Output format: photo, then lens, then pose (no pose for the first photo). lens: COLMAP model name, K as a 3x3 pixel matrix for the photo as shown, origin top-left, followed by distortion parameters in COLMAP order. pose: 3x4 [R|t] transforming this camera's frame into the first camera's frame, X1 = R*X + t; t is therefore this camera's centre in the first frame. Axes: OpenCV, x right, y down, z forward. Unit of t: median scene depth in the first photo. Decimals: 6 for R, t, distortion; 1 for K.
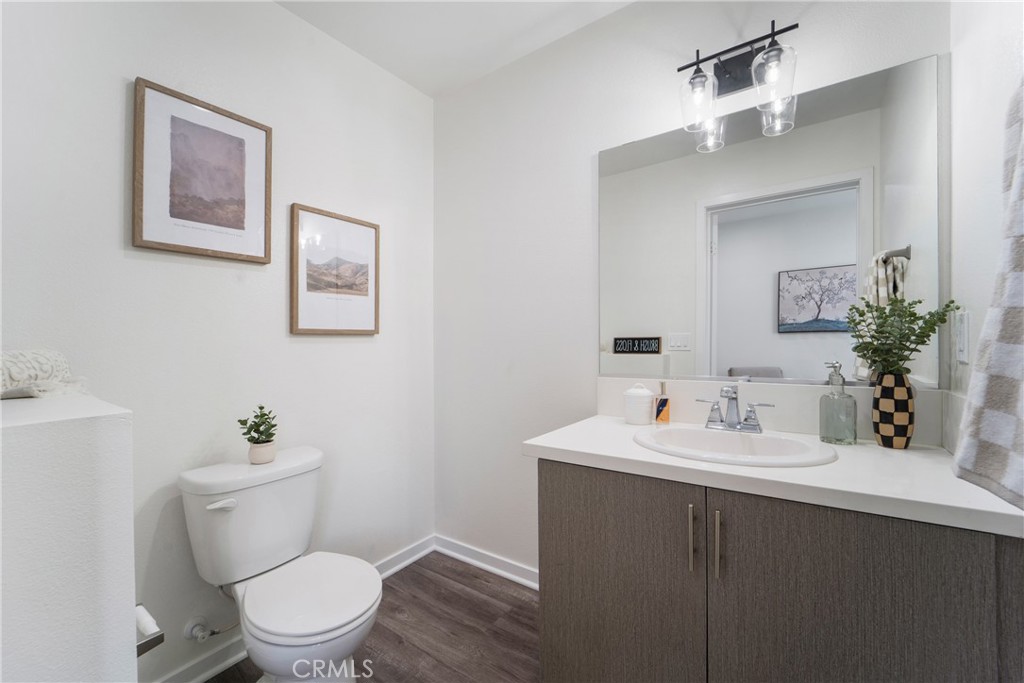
lens RADIAL K [[424.0, 0, 512.4], [0, 424.0, 335.8], [0, 0, 1]] dist [0.000257, -0.000055]
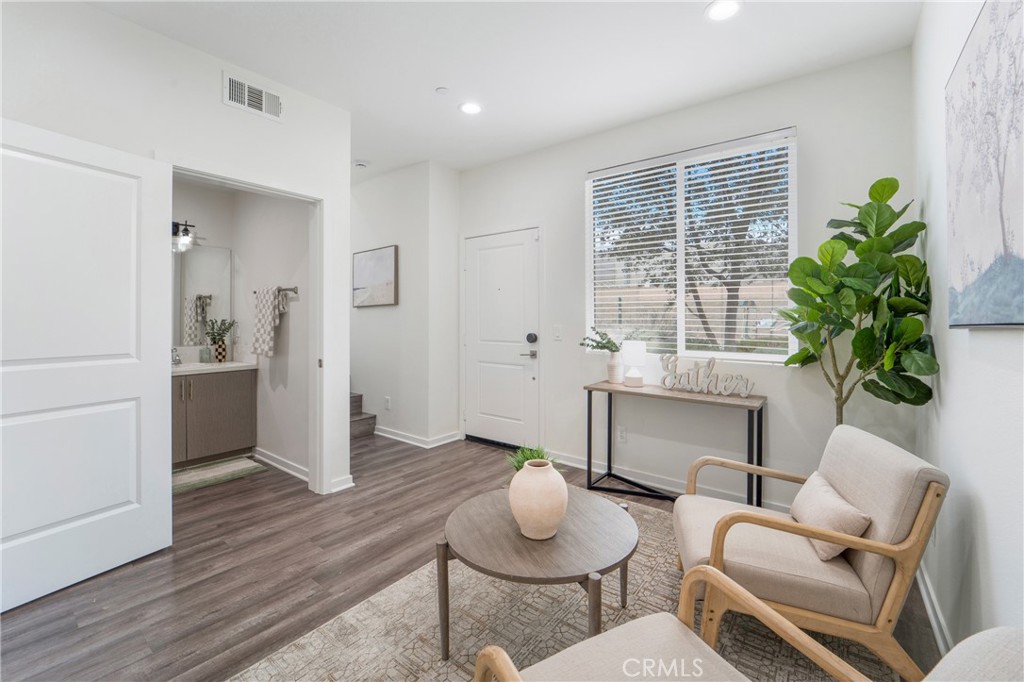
lens RADIAL K [[424.0, 0, 512.4], [0, 424.0, 335.3], [0, 0, 1]] dist [0.000257, -0.000055]
pose [[0.035097, -0.015618, 0.999262, -2.479390], [-0.016176, 0.999738, 0.016194, -0.050662], [-0.999253, -0.016733, 0.034835, -1.495391]]
